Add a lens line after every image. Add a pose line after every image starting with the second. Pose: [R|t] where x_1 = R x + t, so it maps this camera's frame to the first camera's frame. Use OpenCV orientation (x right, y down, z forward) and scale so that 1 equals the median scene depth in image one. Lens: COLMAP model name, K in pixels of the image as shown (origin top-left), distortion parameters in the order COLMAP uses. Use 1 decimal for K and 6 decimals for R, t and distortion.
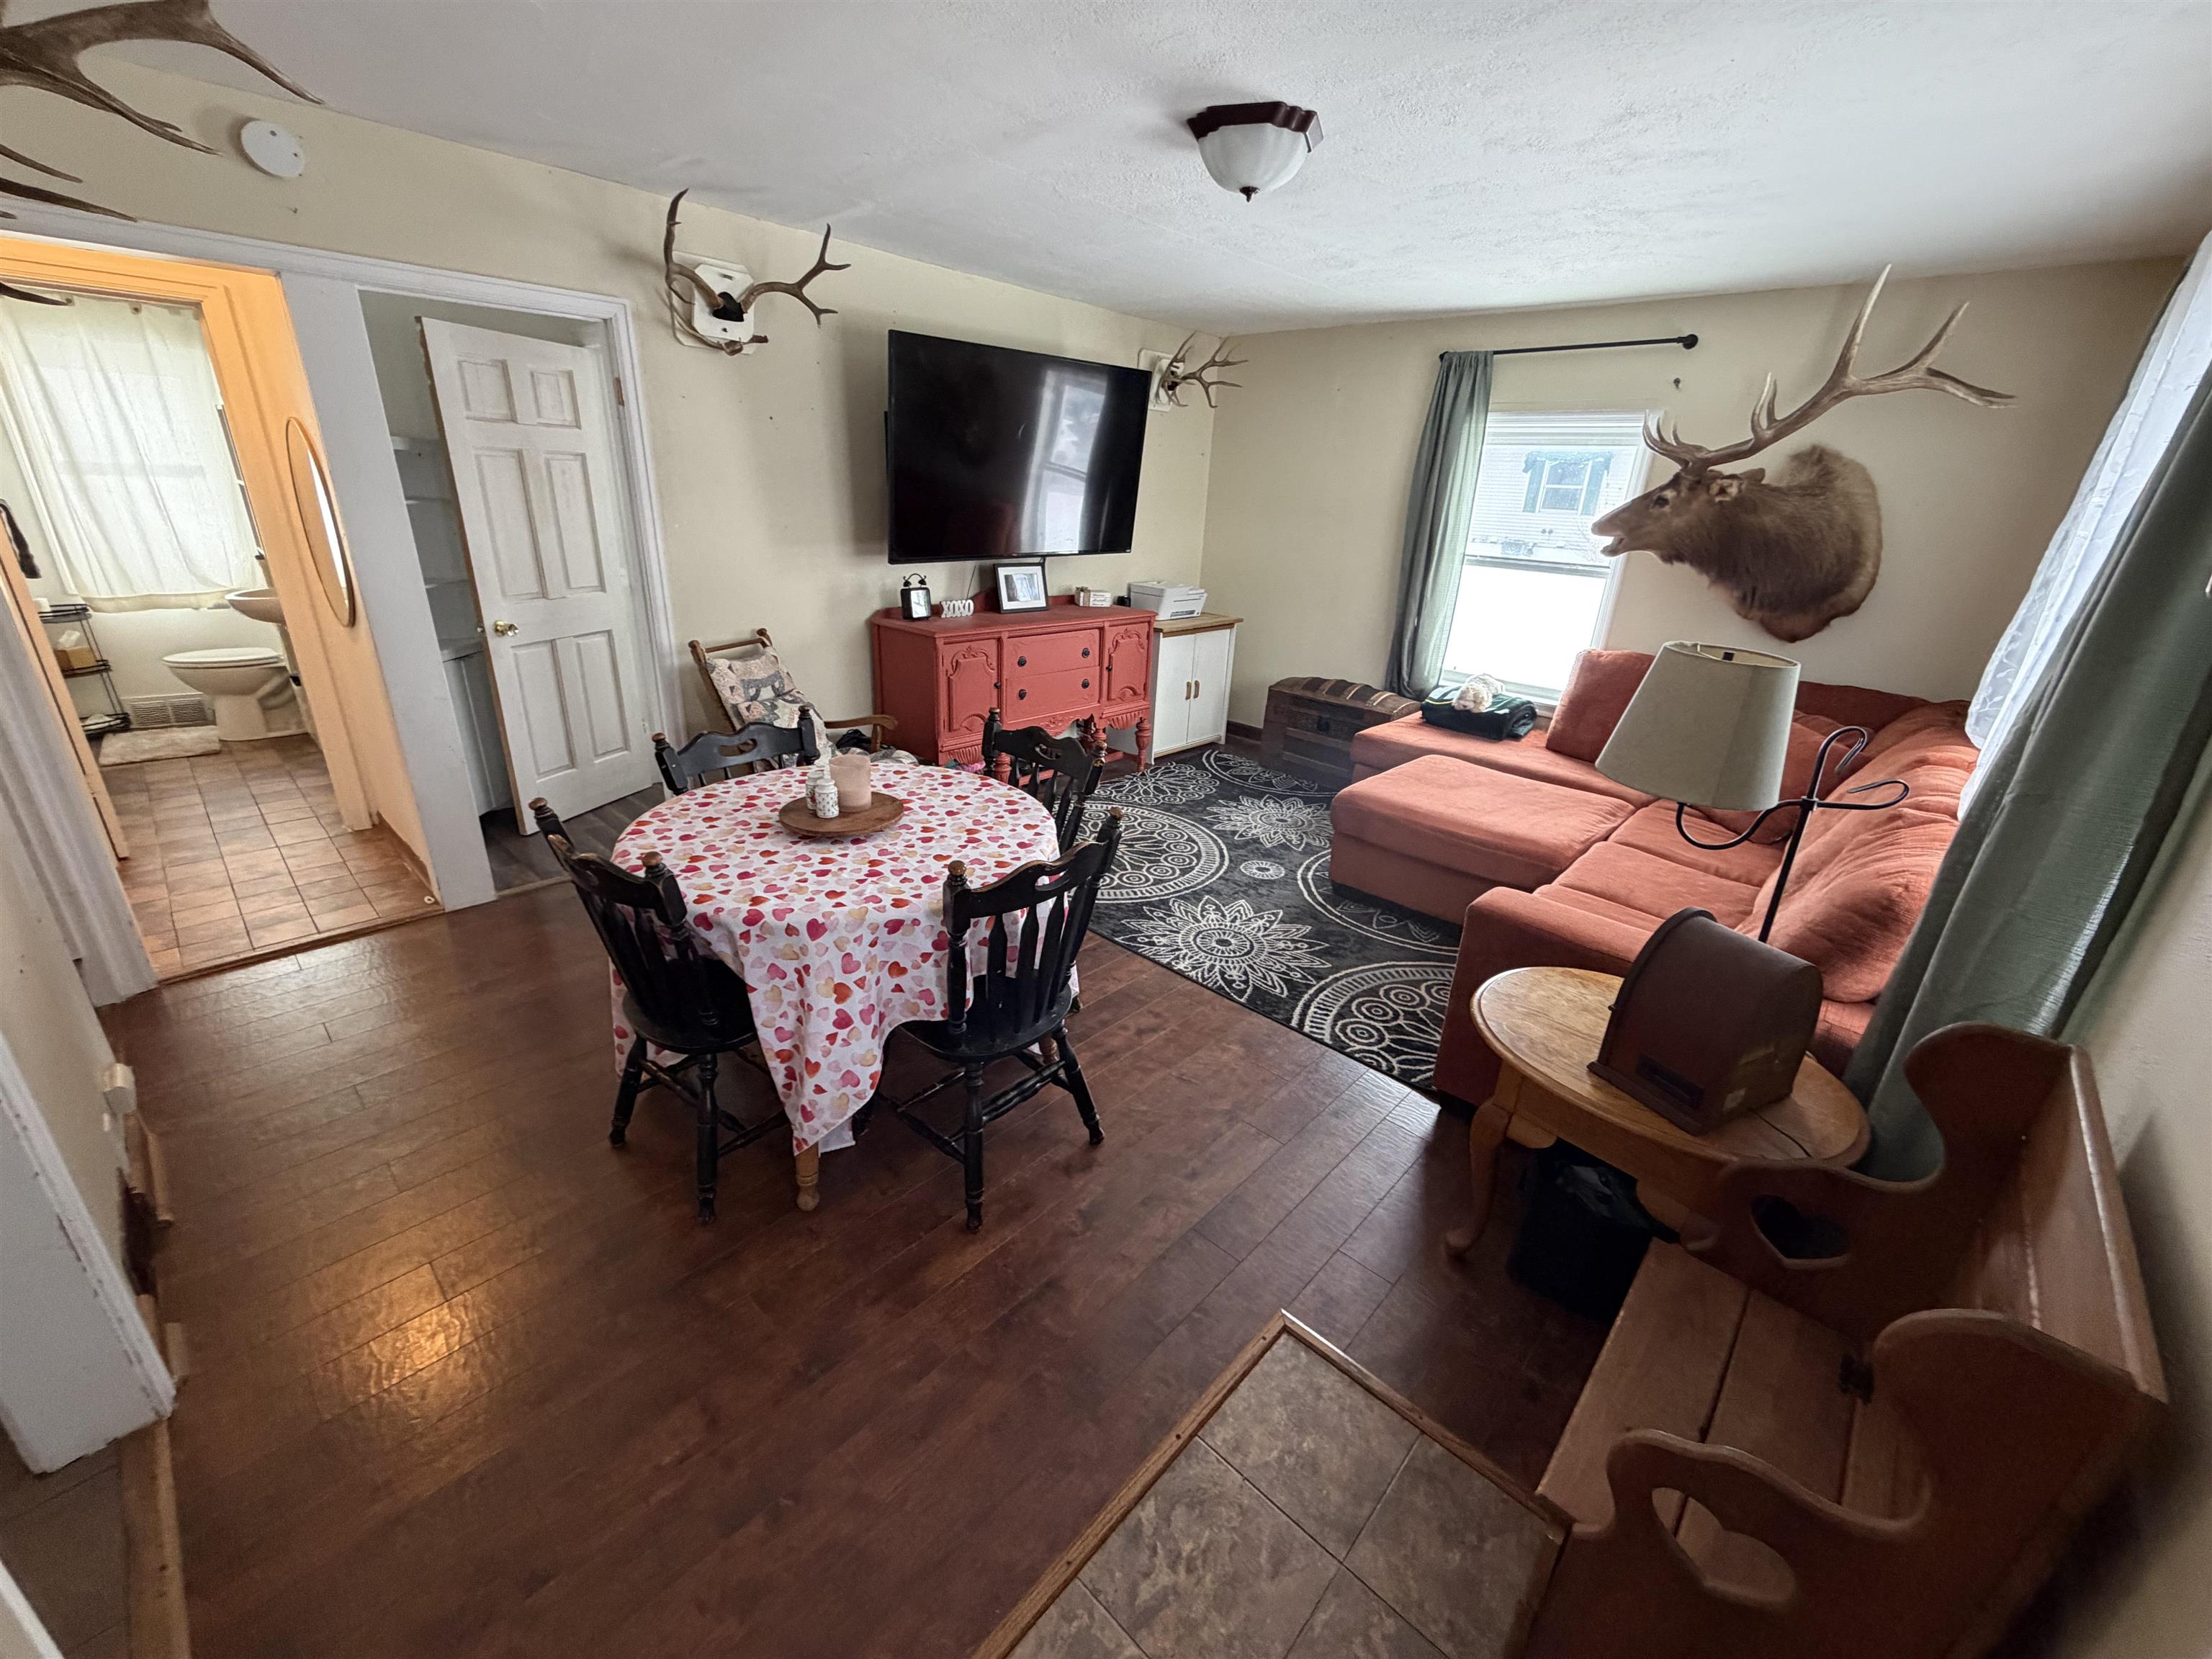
lens RADIAL K [[882.3, 0, 1108.4], [0, 882.3, 827.6], [0, 0, 1]] dist [0.001729, 0.000420]
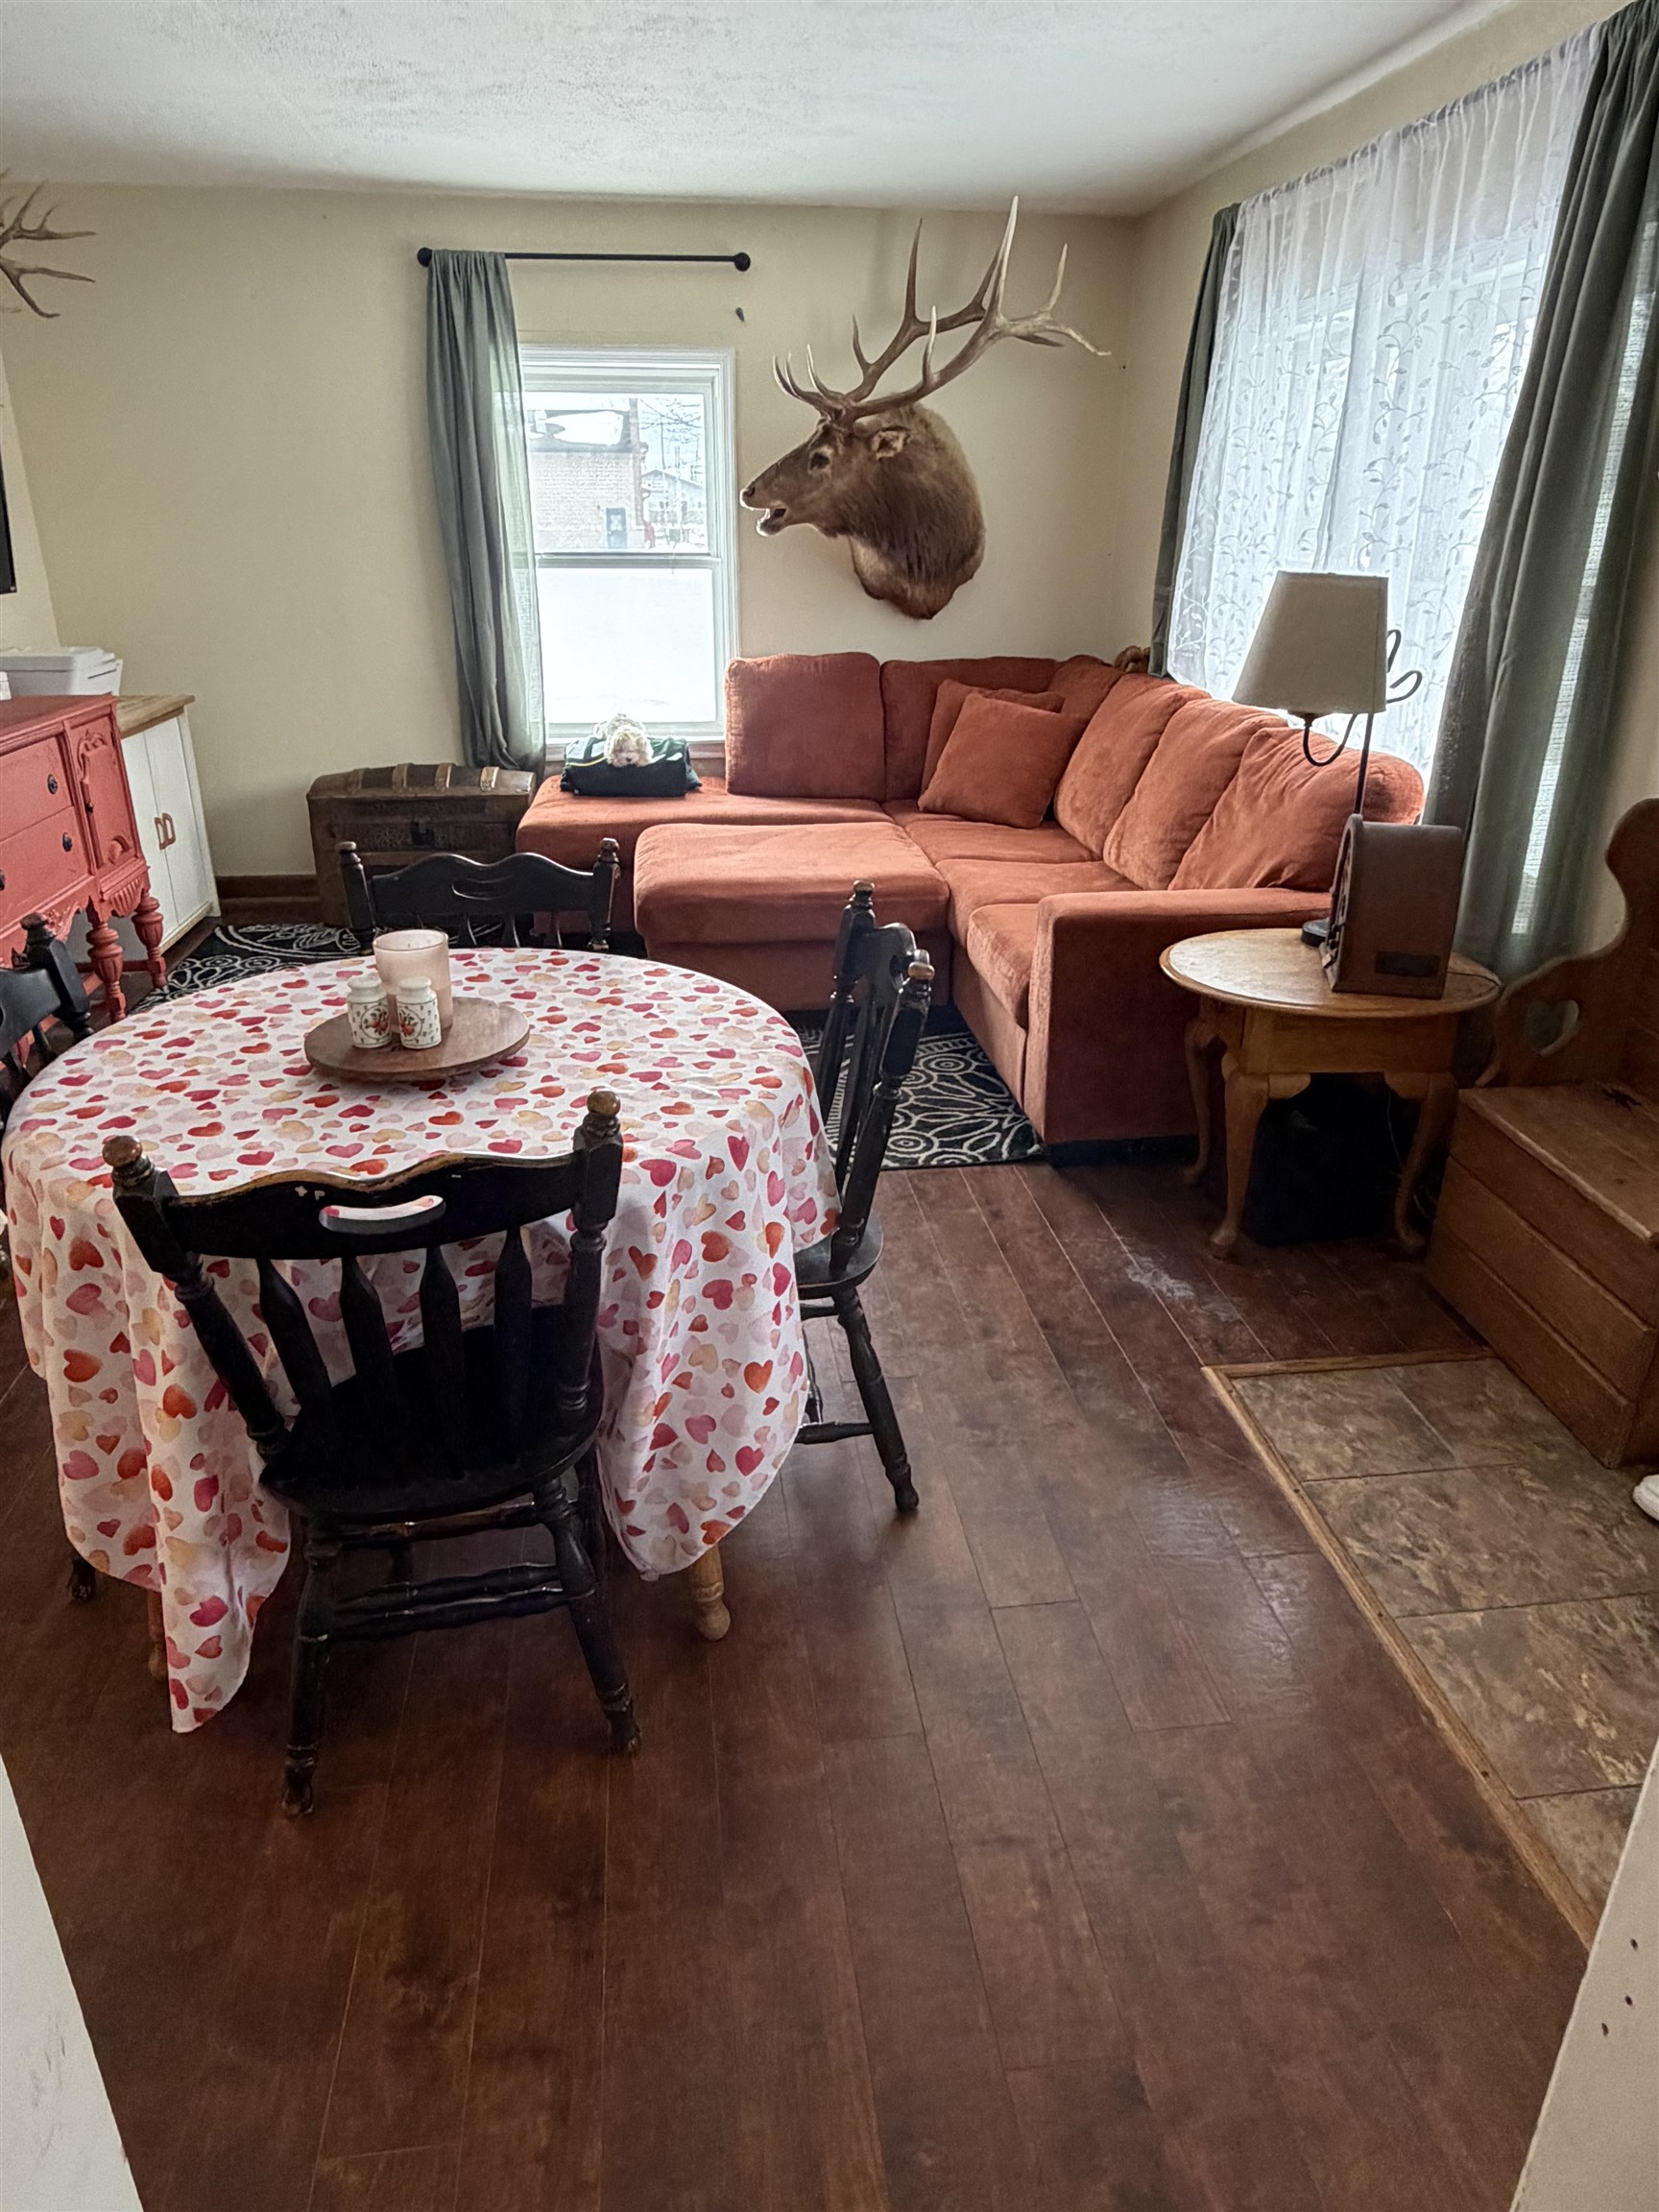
lens RADIAL K [[1383.4, 0, 825.9], [0, 1383.4, 1102.7], [0, 0, 1]] dist [0.002180, 0.000894]
pose [[0.642361, -0.339677, 0.687017, -0.473241], [0.302622, 0.935993, 0.179825, -0.036367], [-0.704126, 0.092394, 0.704039, 0.135370]]
